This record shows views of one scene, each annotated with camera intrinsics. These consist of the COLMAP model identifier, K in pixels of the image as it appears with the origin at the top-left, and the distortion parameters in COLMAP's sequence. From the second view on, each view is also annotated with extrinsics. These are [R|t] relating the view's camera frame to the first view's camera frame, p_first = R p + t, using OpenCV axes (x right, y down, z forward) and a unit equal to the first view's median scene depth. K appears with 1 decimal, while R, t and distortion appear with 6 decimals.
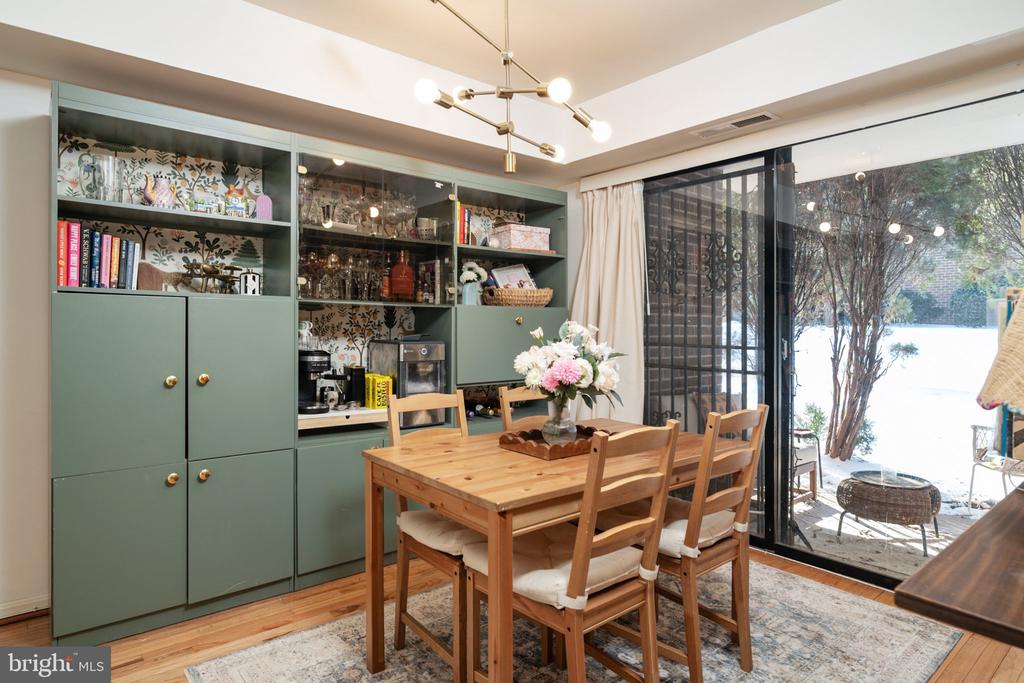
lens RADIAL K [[591.5, 0, 507.2], [0, 591.5, 334.0], [0, 0, 1]] dist [0.003481, 0.000378]
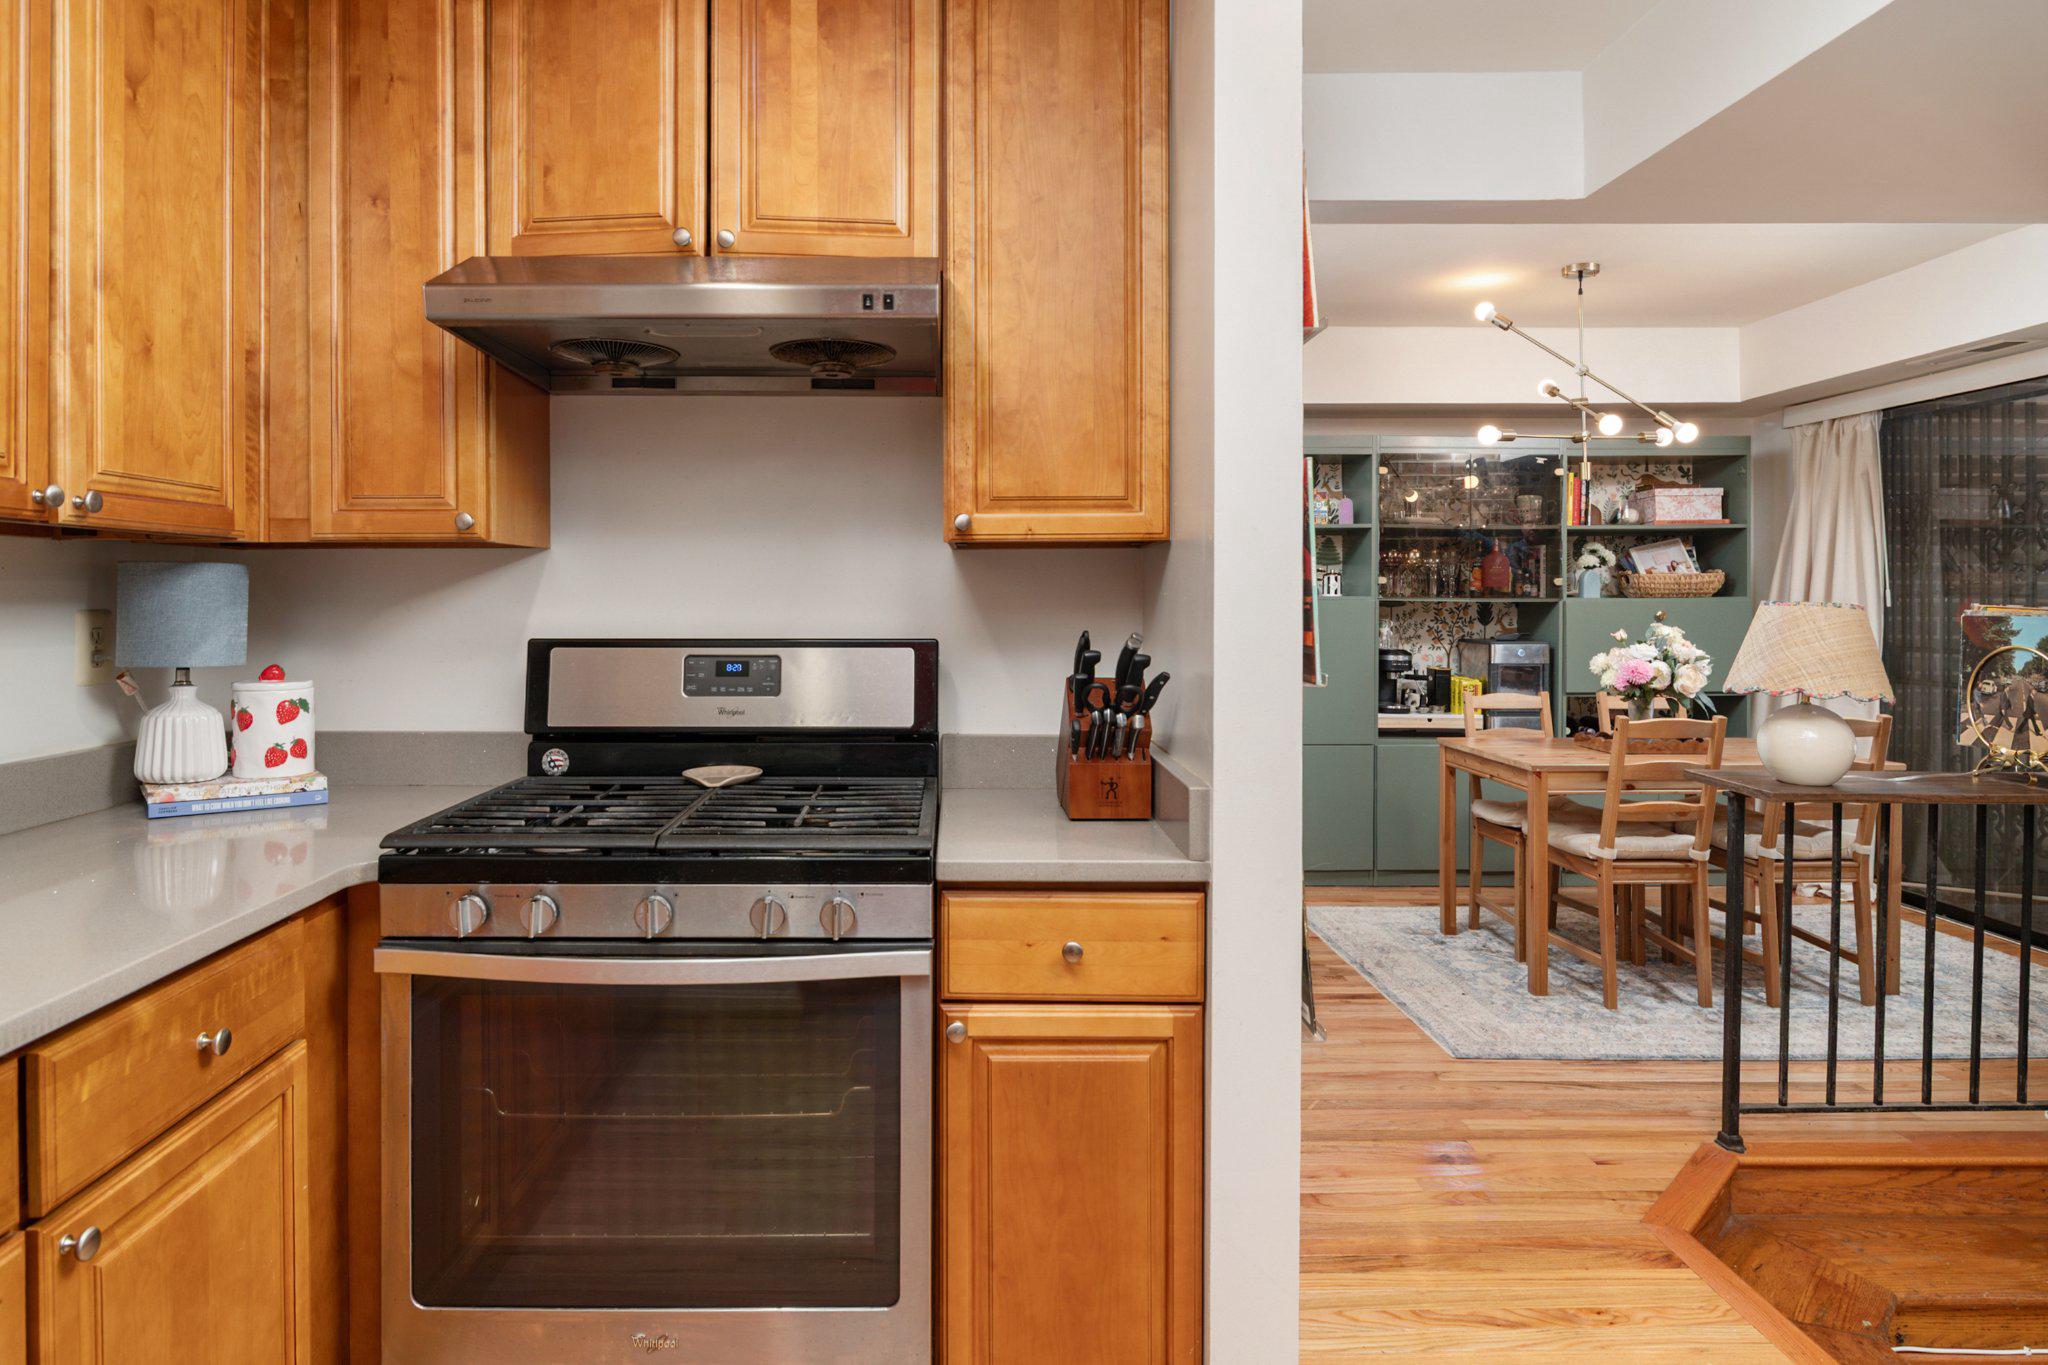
lens RADIAL K [[1183.0, 0, 970.3], [0, 1183.0, 630.7], [0, 0, 1]] dist [0.003481, 0.000378]
pose [[0.785715, 0.005331, -0.618565, 0.293224], [-0.000510, 0.999968, 0.007971, -0.016433], [0.618588, -0.005947, 0.785693, -0.854676]]
